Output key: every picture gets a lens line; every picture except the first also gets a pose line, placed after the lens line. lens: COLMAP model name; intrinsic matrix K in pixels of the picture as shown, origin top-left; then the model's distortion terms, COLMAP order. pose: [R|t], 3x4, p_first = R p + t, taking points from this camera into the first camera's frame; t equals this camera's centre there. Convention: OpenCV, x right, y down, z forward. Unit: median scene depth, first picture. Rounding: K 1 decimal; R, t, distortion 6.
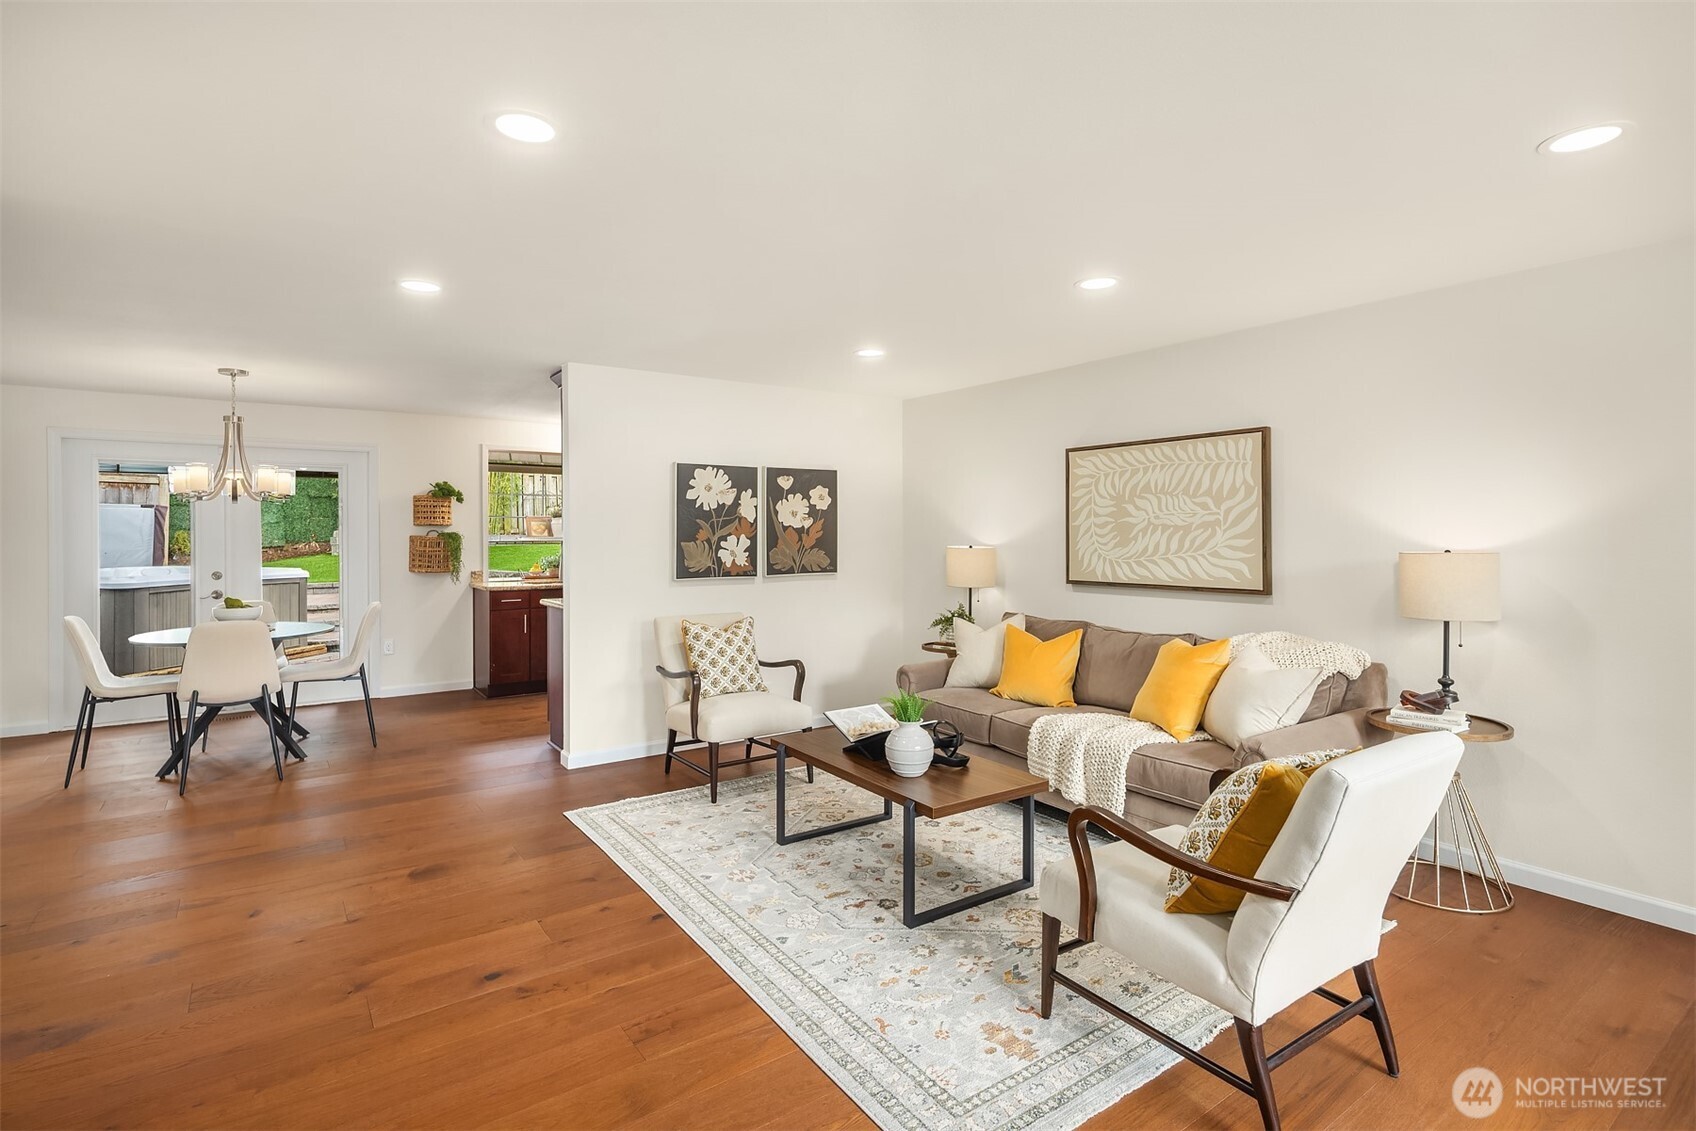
lens RADIAL K [[828.3, 0, 853.4], [0, 828.3, 514.6], [0, 0, 1]] dist [0.002727, 0.000819]
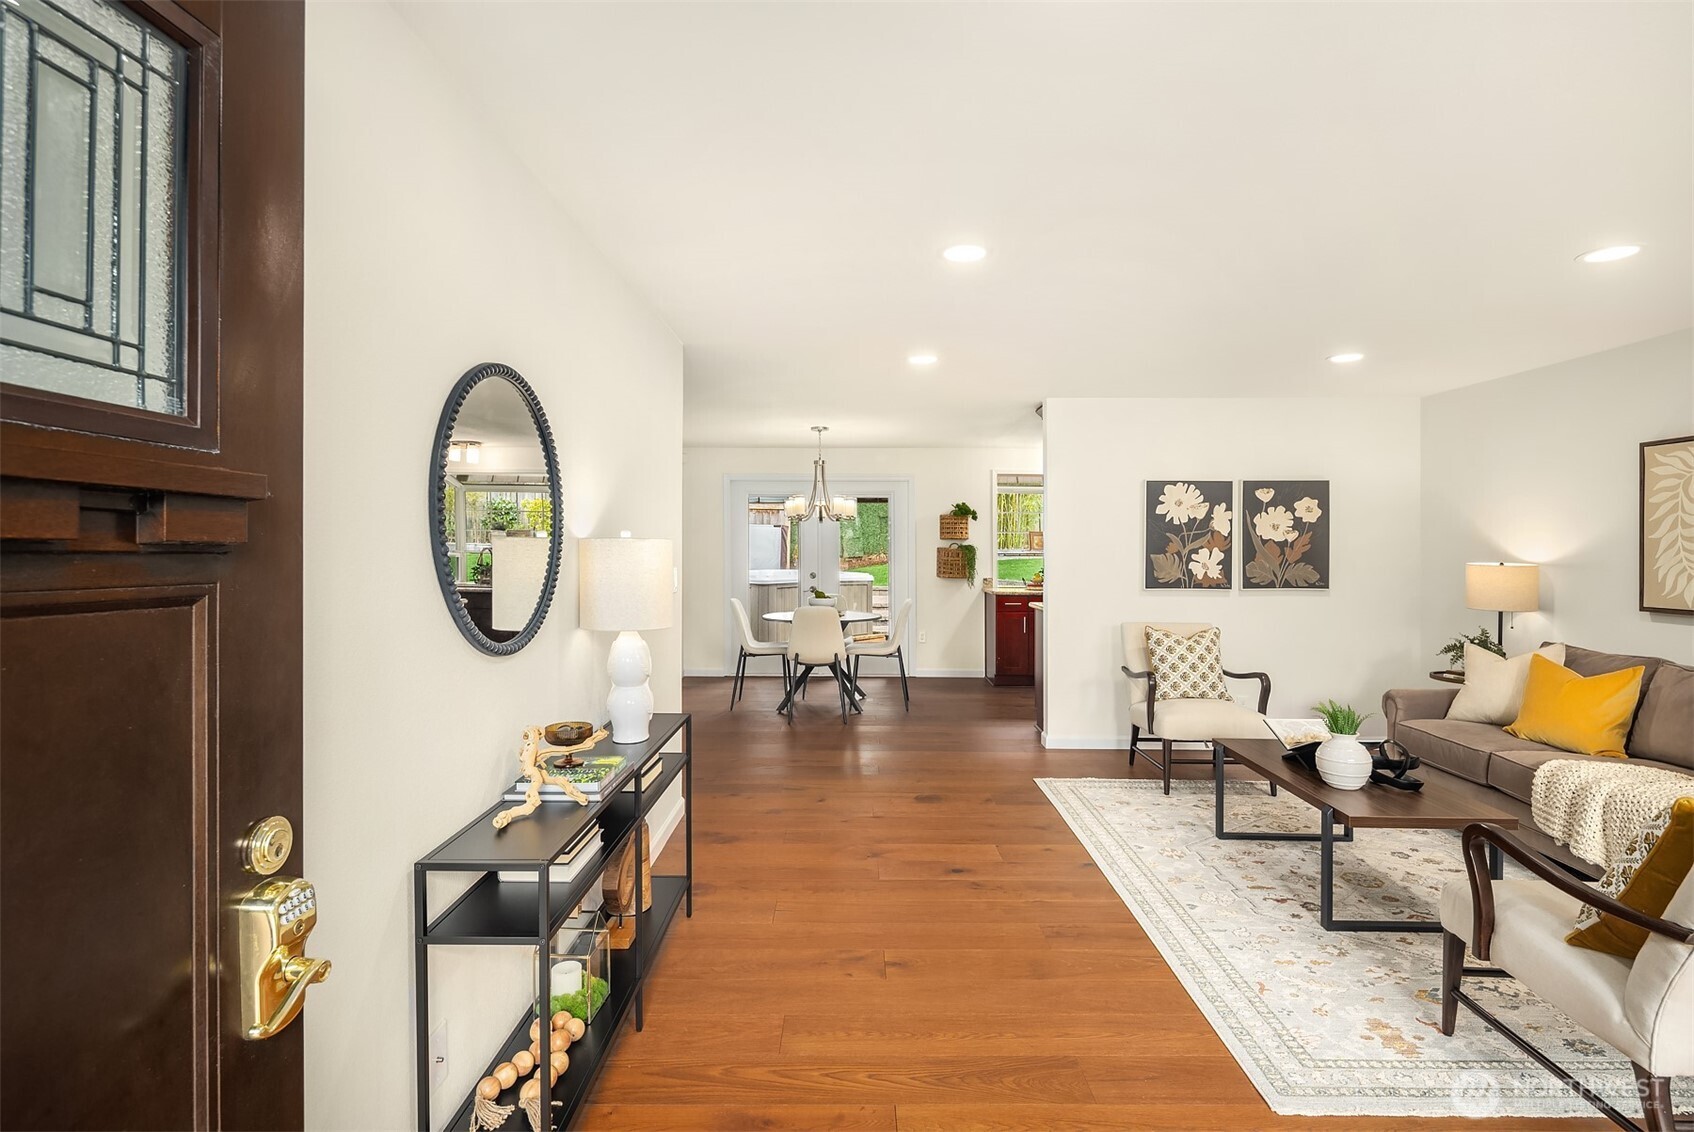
lens RADIAL K [[827.3, 0, 852.4], [0, 827.3, 515.1], [0, 0, 1]] dist [0.002727, 0.000819]
pose [[0.813614, -0.017051, -0.581155, 0.114257], [0.006793, 0.999780, -0.019824, 0.001337], [0.581366, 0.012181, 0.813551, -0.105915]]
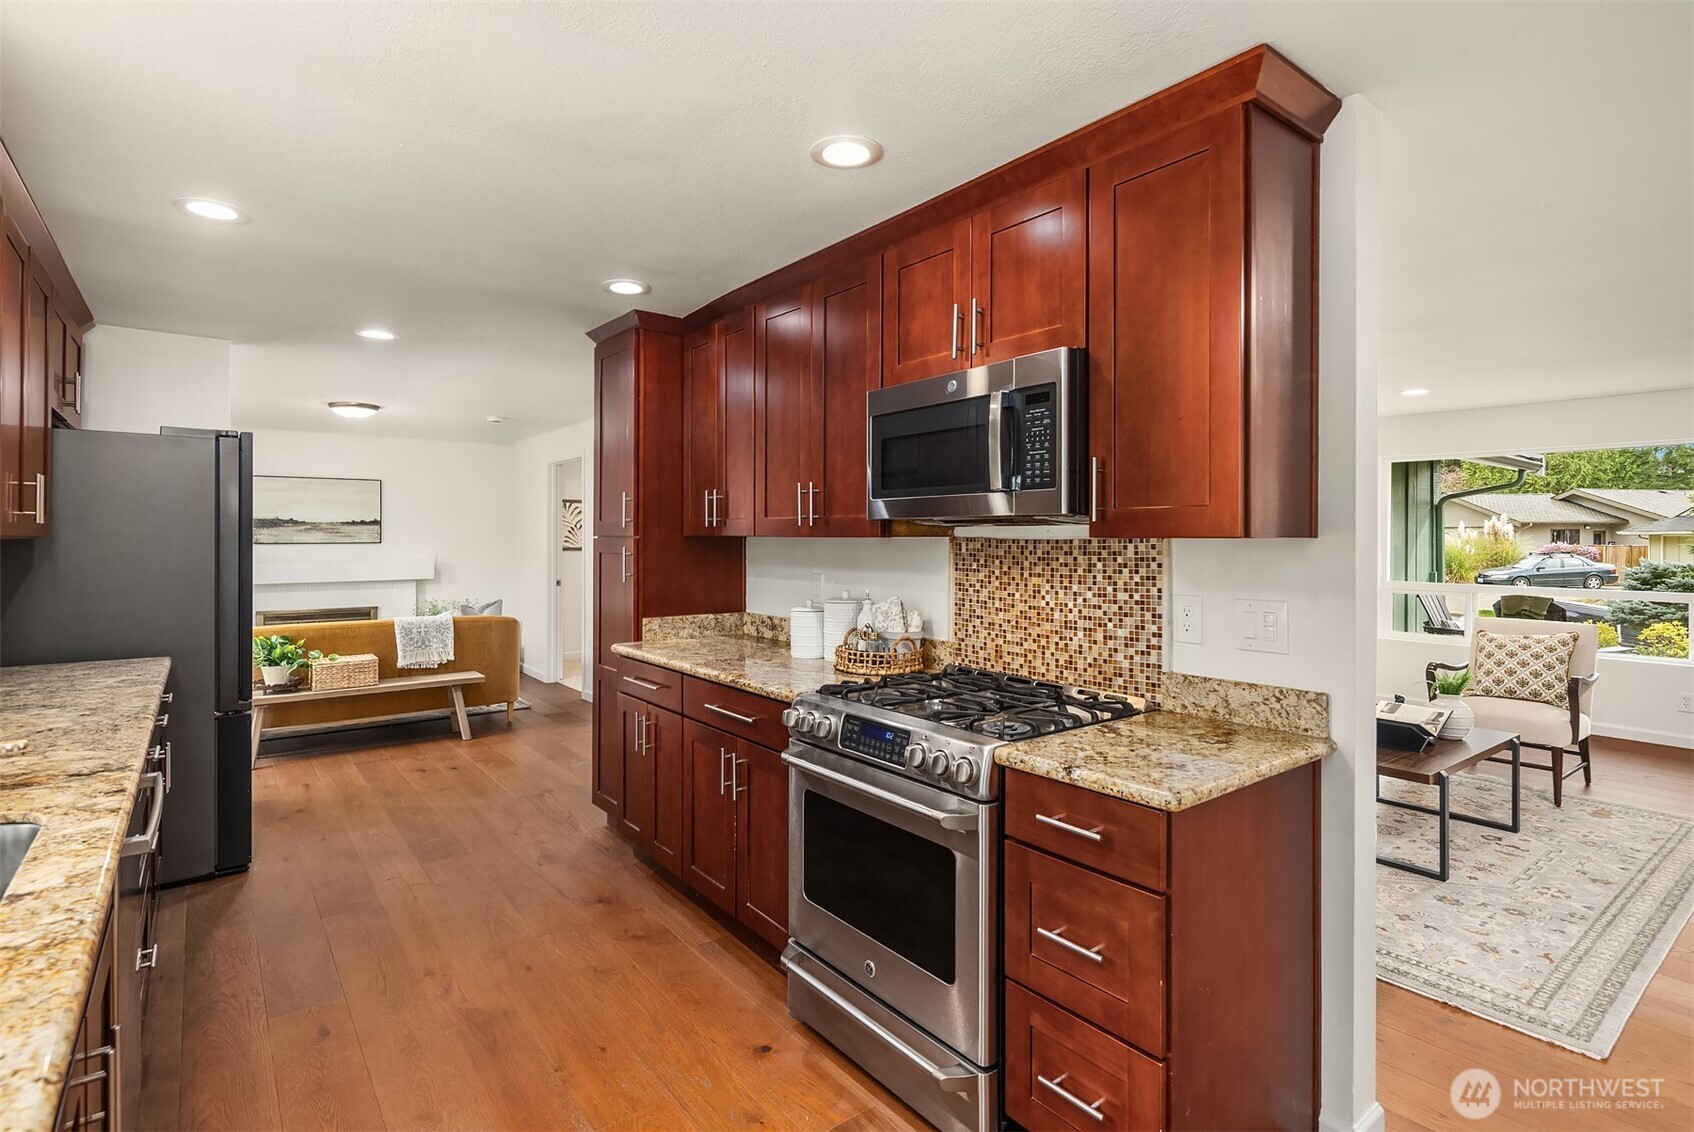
lens RADIAL K [[832.5, 0, 847.6], [0, 832.5, 538.5], [0, 0, 1]] dist [0.000041, 0.000300]
pose [[-0.050288, 0.000508, 0.998735, -0.723858], [-0.014166, 0.999899, -0.001222, 0.022030], [-0.998634, -0.014210, -0.050276, 1.271117]]
